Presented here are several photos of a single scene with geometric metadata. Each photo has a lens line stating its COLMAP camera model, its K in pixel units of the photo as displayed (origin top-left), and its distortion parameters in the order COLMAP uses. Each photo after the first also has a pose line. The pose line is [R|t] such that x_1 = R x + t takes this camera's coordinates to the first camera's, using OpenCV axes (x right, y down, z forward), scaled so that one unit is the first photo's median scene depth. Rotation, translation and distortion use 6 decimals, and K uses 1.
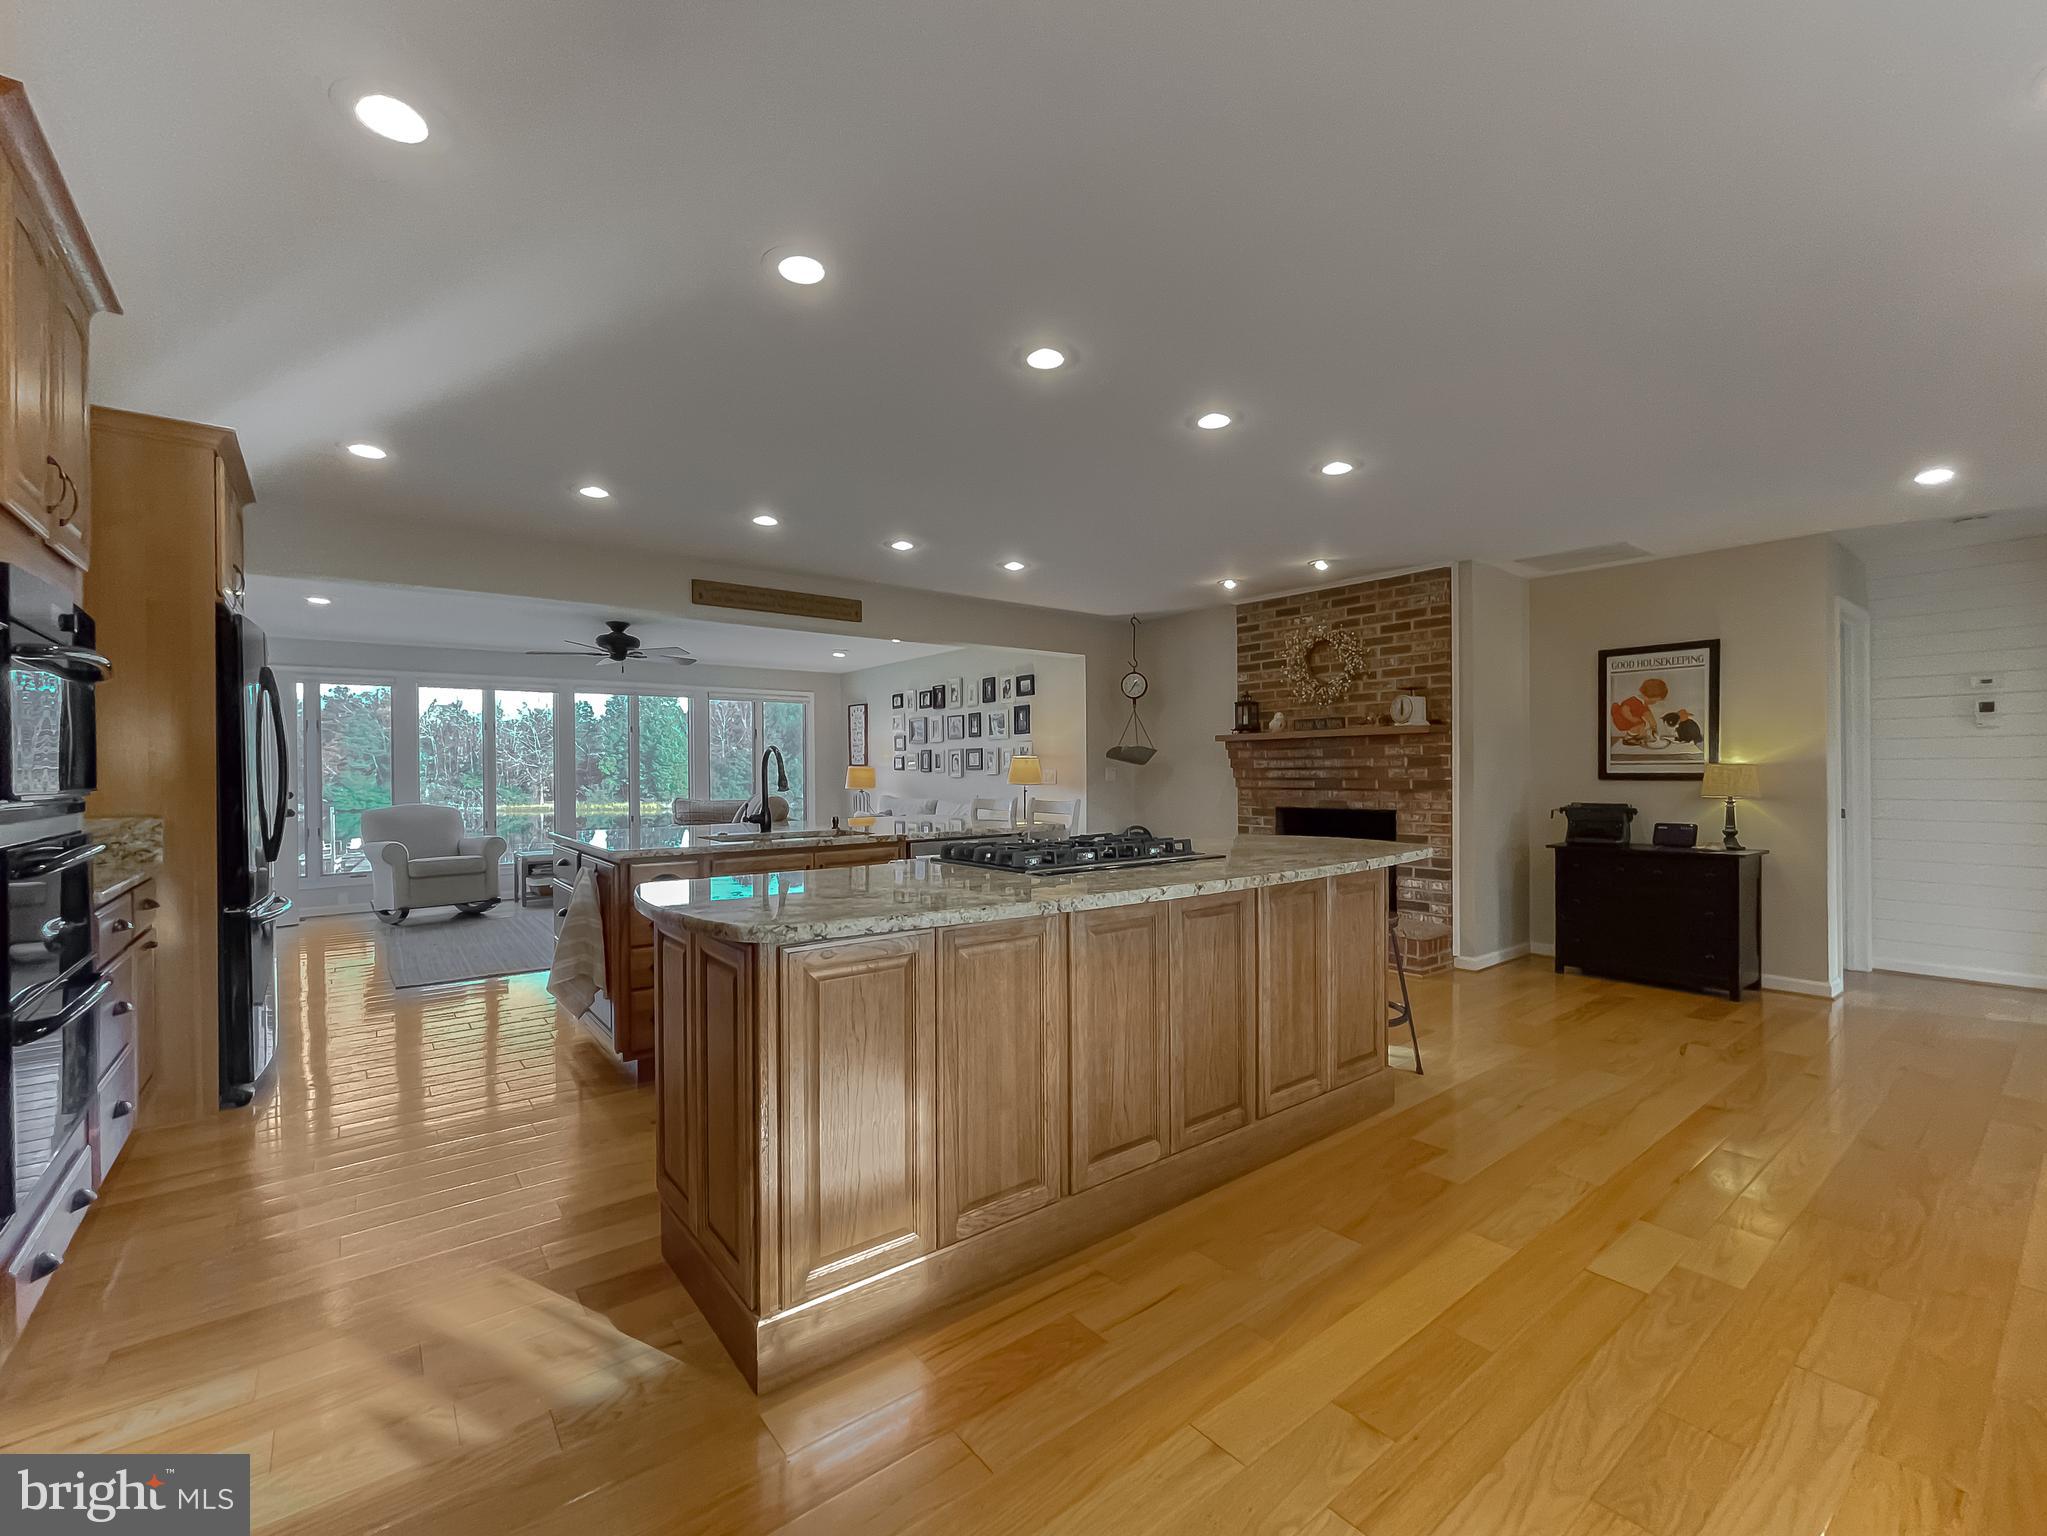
lens RADIAL K [[851.5, 0, 1029.2], [0, 851.5, 769.1], [0, 0, 1]] dist [0.001117, -0.000793]
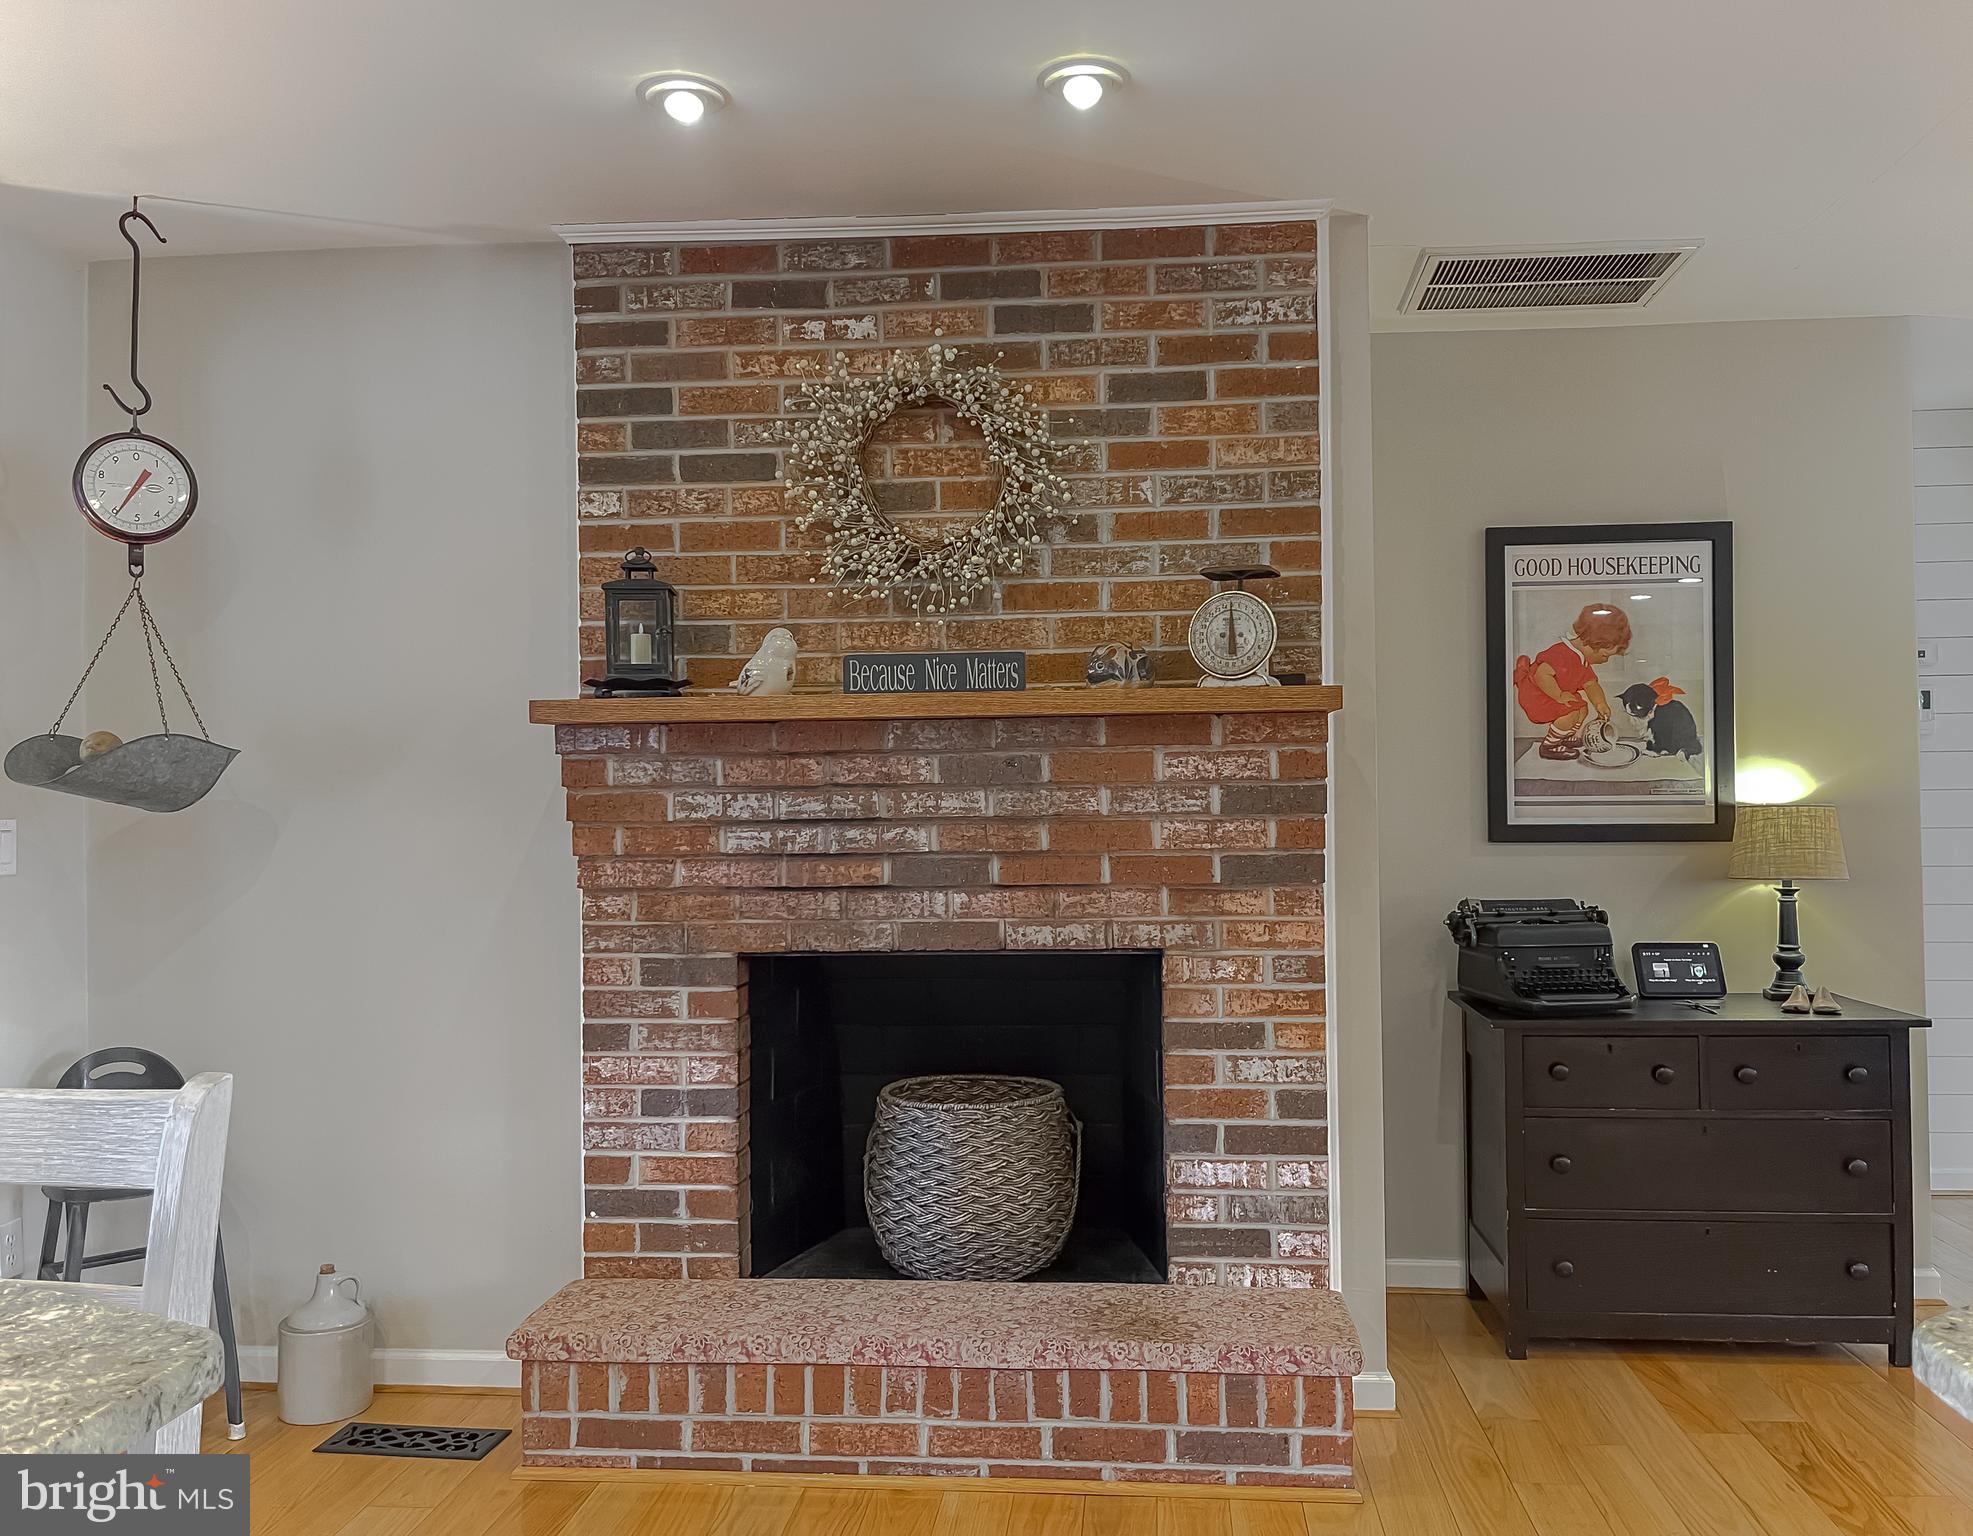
lens RADIAL K [[1534.7, 0, 986.5], [0, 1534.7, 768.0], [0, 0, 1]] dist [0.060748, -0.003275]
pose [[0.693061, 0.010566, 0.720801, -0.036495], [0.003793, 0.999825, -0.018303, -0.009835], [-0.720869, 0.015420, 0.692900, 0.631324]]
